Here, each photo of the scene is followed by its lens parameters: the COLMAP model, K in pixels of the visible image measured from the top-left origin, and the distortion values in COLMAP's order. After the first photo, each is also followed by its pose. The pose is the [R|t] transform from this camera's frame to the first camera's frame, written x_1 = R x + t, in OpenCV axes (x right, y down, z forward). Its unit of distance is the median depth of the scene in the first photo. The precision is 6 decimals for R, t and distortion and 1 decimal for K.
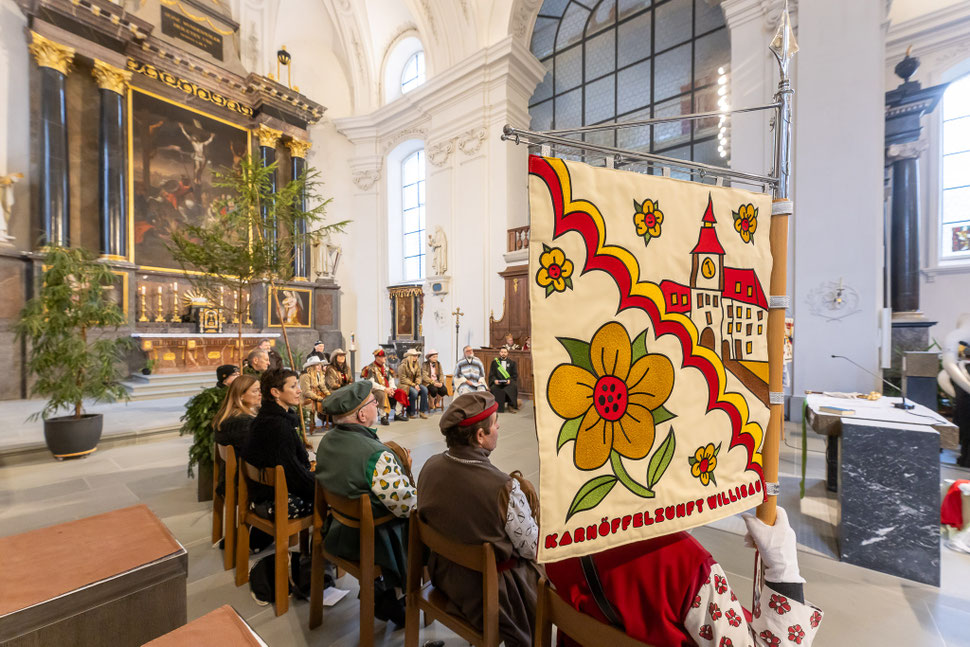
lens RADIAL K [[389.1, 0, 486.0], [0, 389.1, 342.0], [0, 0, 1]] dist [0.001825, 0.000355]
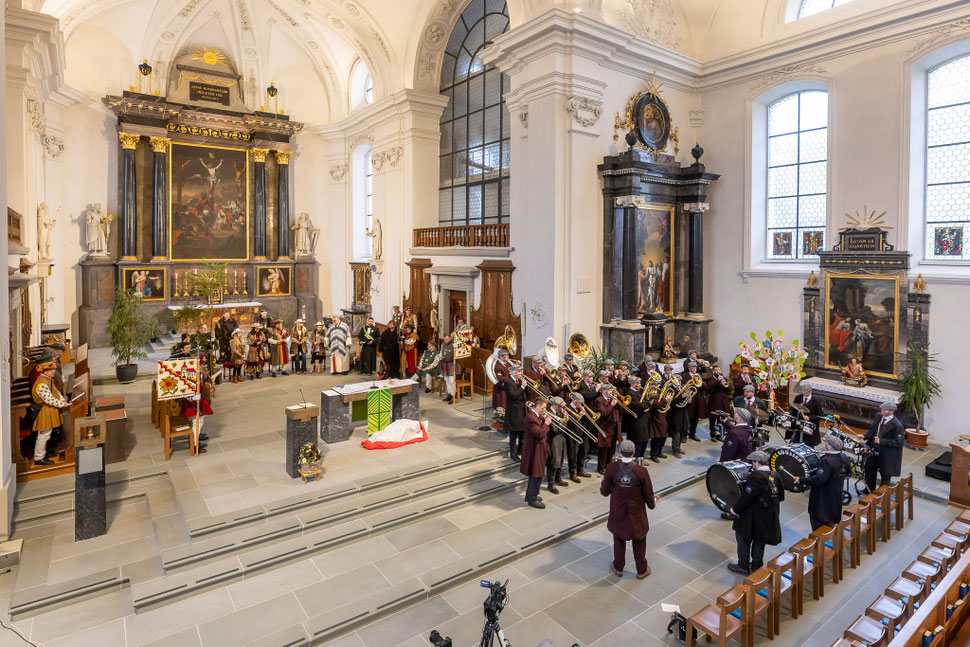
lens RADIAL K [[528.8, 0, 490.6], [0, 528.8, 263.0], [0, 0, 1]] dist [0.000984, 0.000037]
pose [[0.965567, 0.014488, -0.259751, 0.747122], [-0.014159, 0.999895, 0.003137, -0.186057], [0.259769, 0.000649, 0.965671, -0.597605]]
